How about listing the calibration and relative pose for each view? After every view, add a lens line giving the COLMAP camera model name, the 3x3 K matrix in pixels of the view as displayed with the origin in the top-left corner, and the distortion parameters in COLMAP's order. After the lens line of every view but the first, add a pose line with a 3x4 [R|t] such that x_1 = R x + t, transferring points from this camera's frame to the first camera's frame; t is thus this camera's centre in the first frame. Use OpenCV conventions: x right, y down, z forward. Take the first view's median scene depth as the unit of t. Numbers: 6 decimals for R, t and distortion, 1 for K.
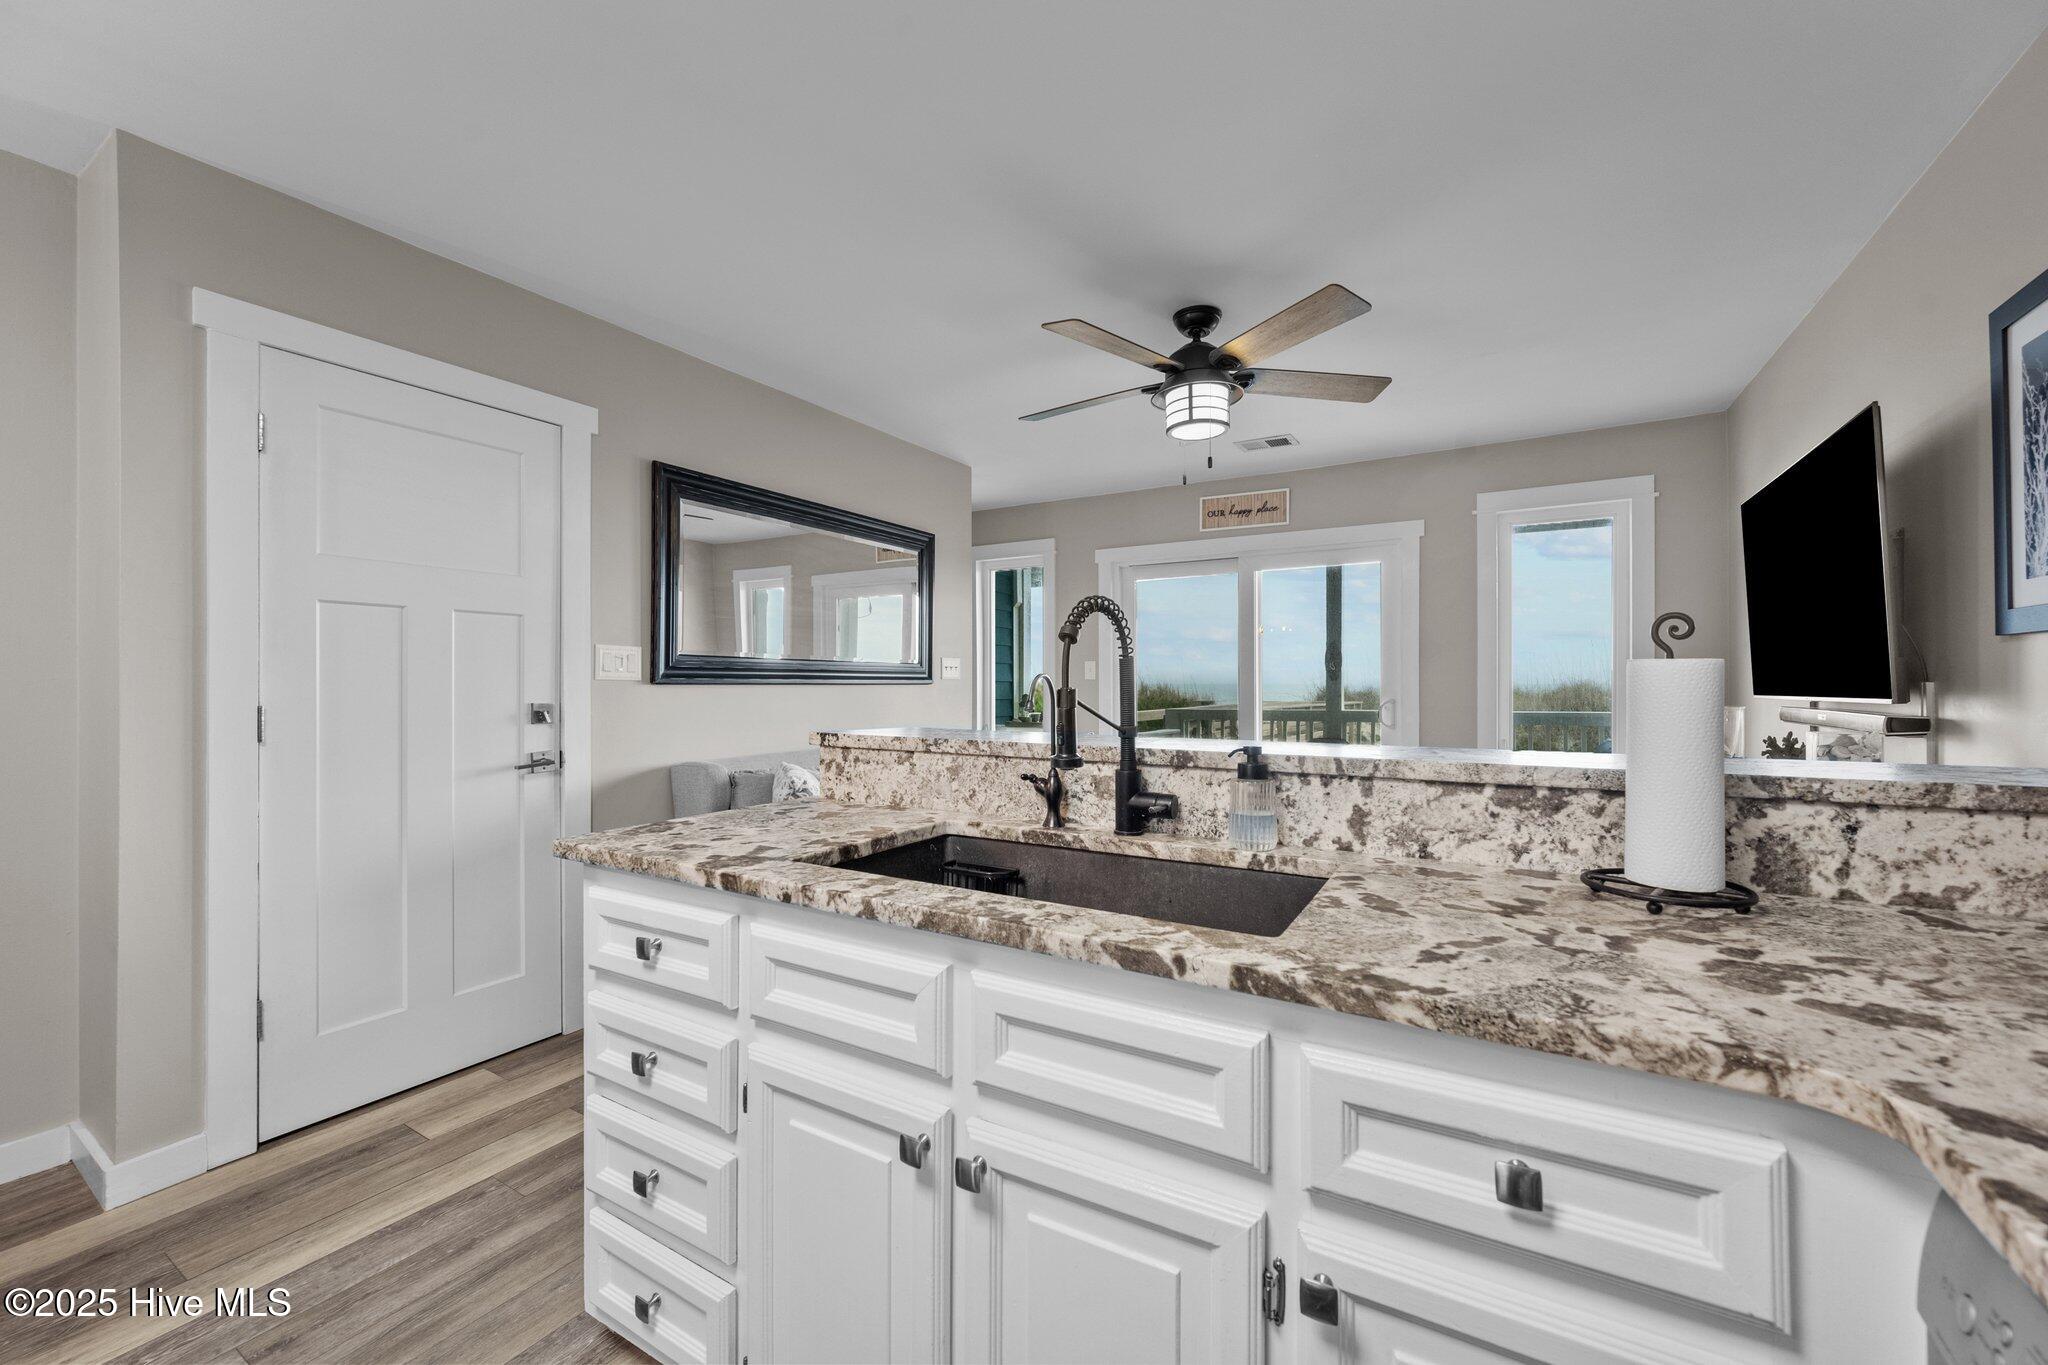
lens RADIAL K [[807.7, 0, 1029.7], [0, 807.7, 683.8], [0, 0, 1]] dist [-0.000663, 0.000067]
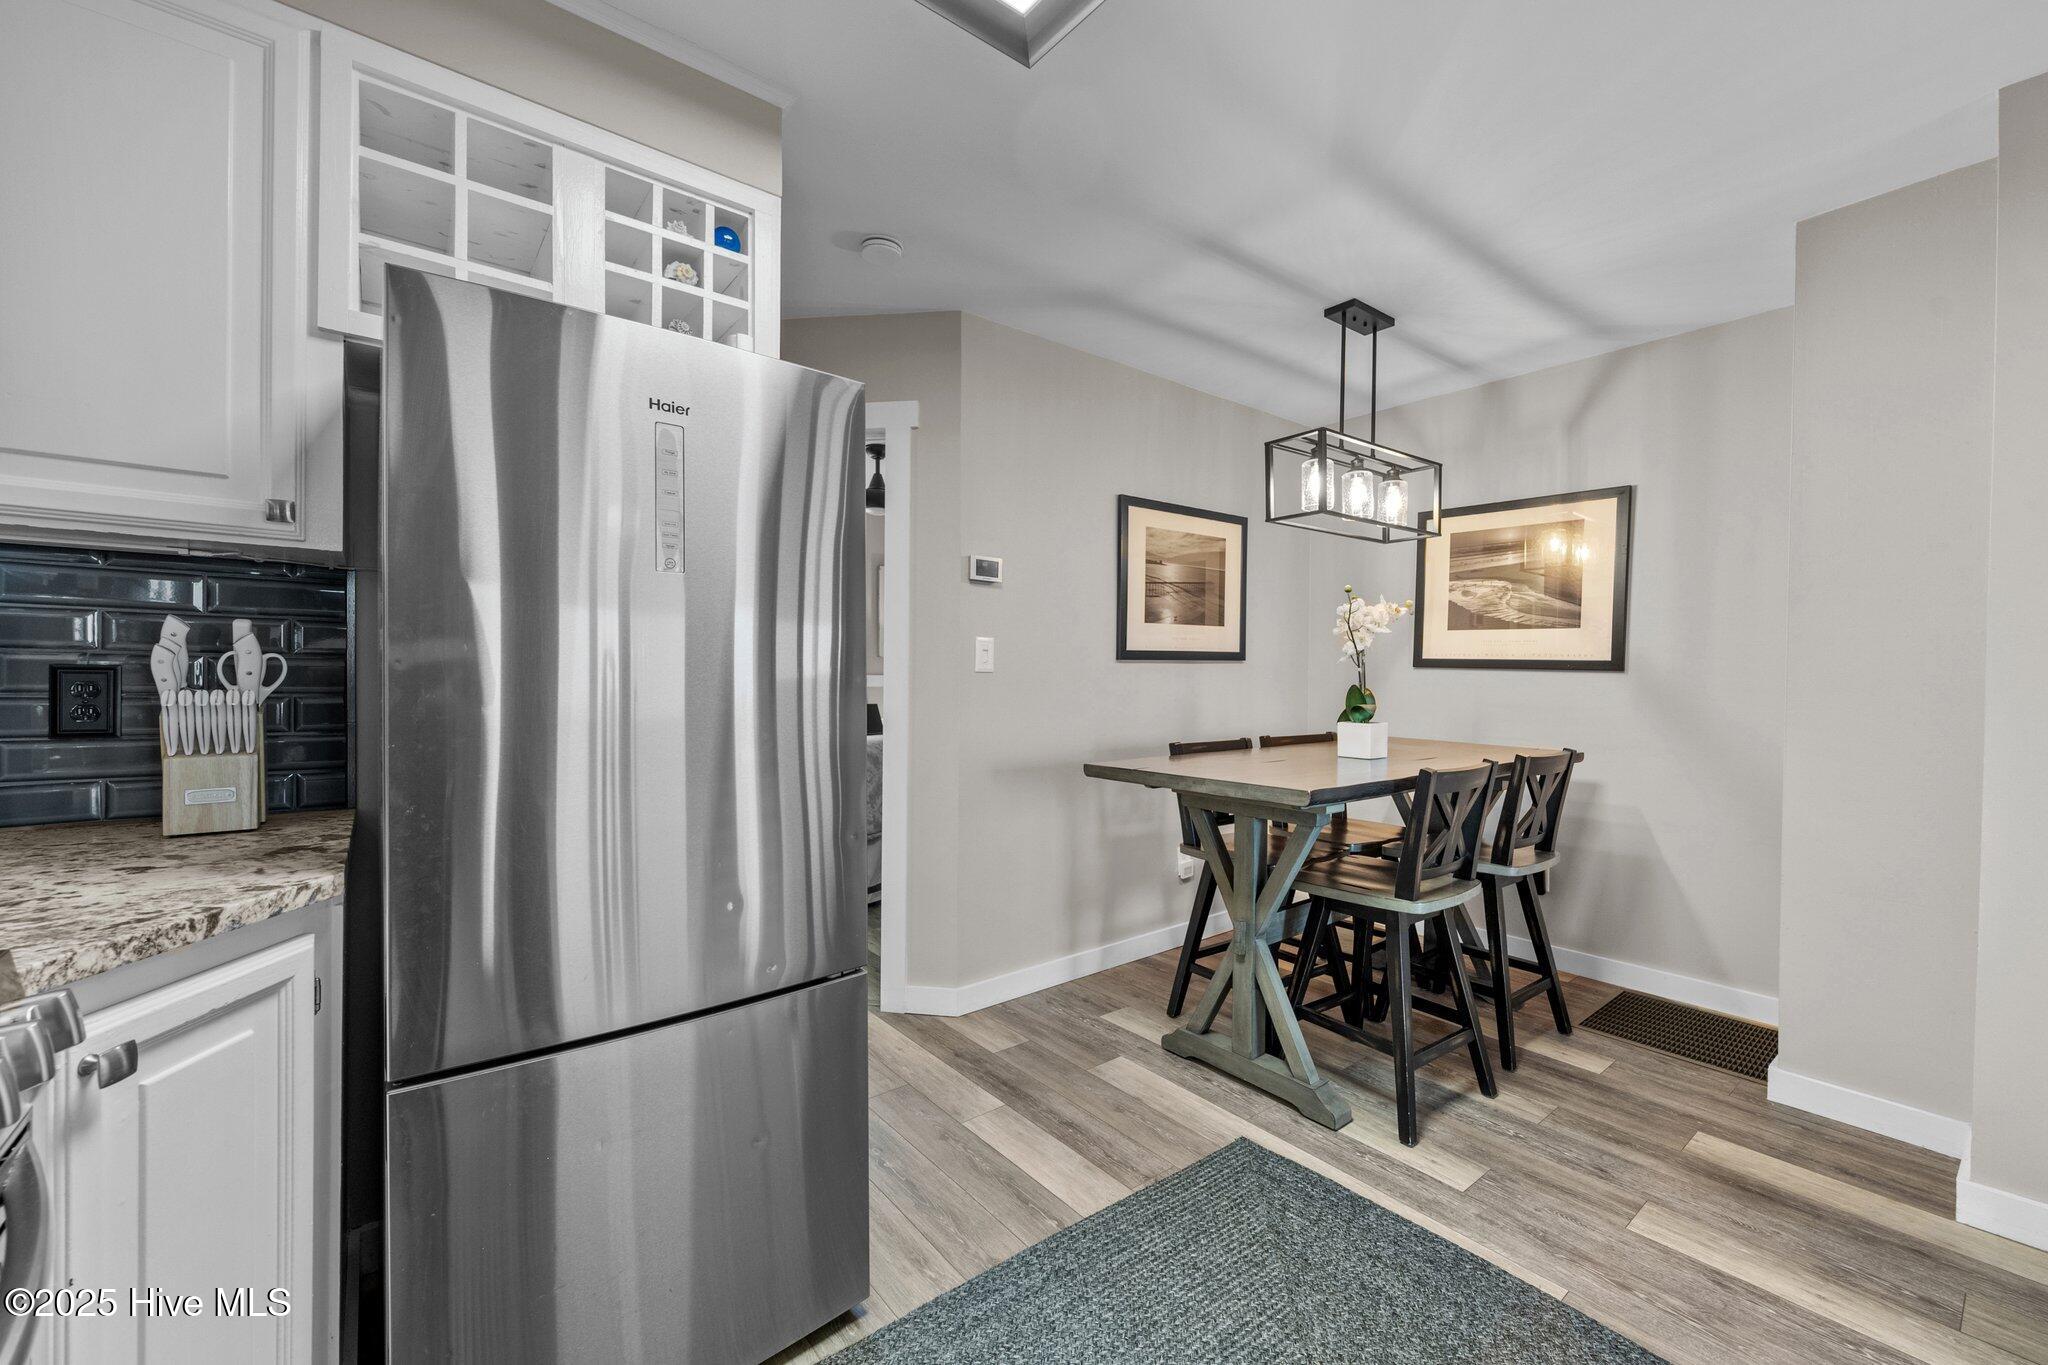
lens RADIAL K [[807.7, 0, 1029.7], [0, 807.7, 683.8], [0, 0, 1]] dist [-0.000663, 0.000067]
pose [[-0.350427, 0.007963, -0.936556, 0.105696], [-0.009894, 0.999877, 0.012203, 0.003305], [0.936538, 0.013543, -0.350305, 0.194993]]
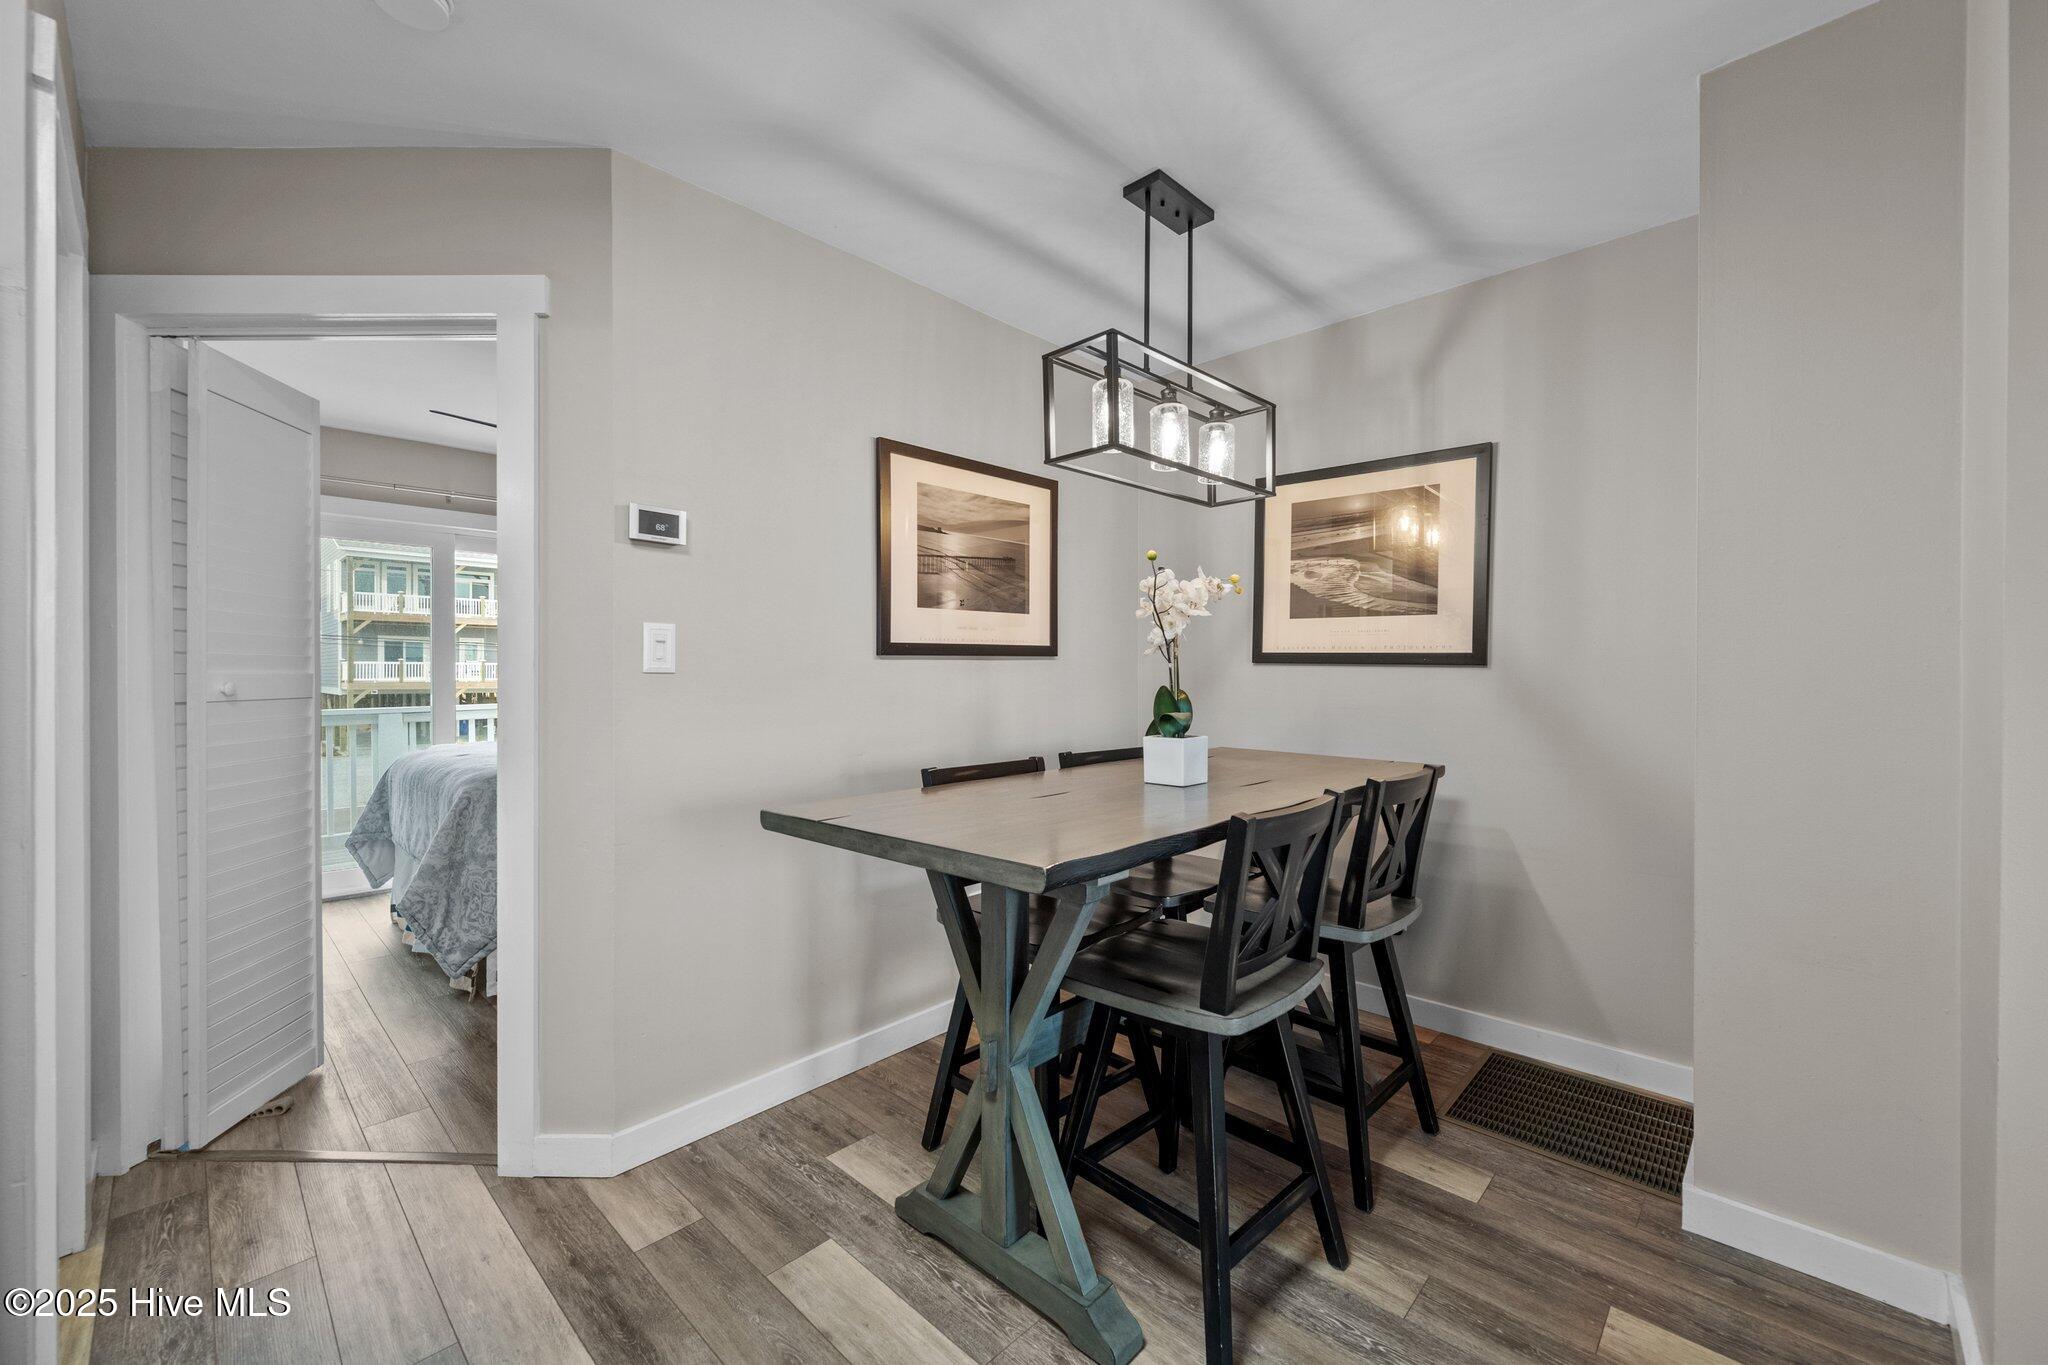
lens RADIAL K [[804.4, 0, 1027.4], [0, 804.4, 678.2], [0, 0, 1]] dist [-0.000032, -0.000066]
pose [[-0.213445, 0.003640, -0.976948, -0.224625], [-0.001651, 0.999990, 0.004087, 0.002976], [0.976954, 0.002485, -0.213437, 0.256918]]
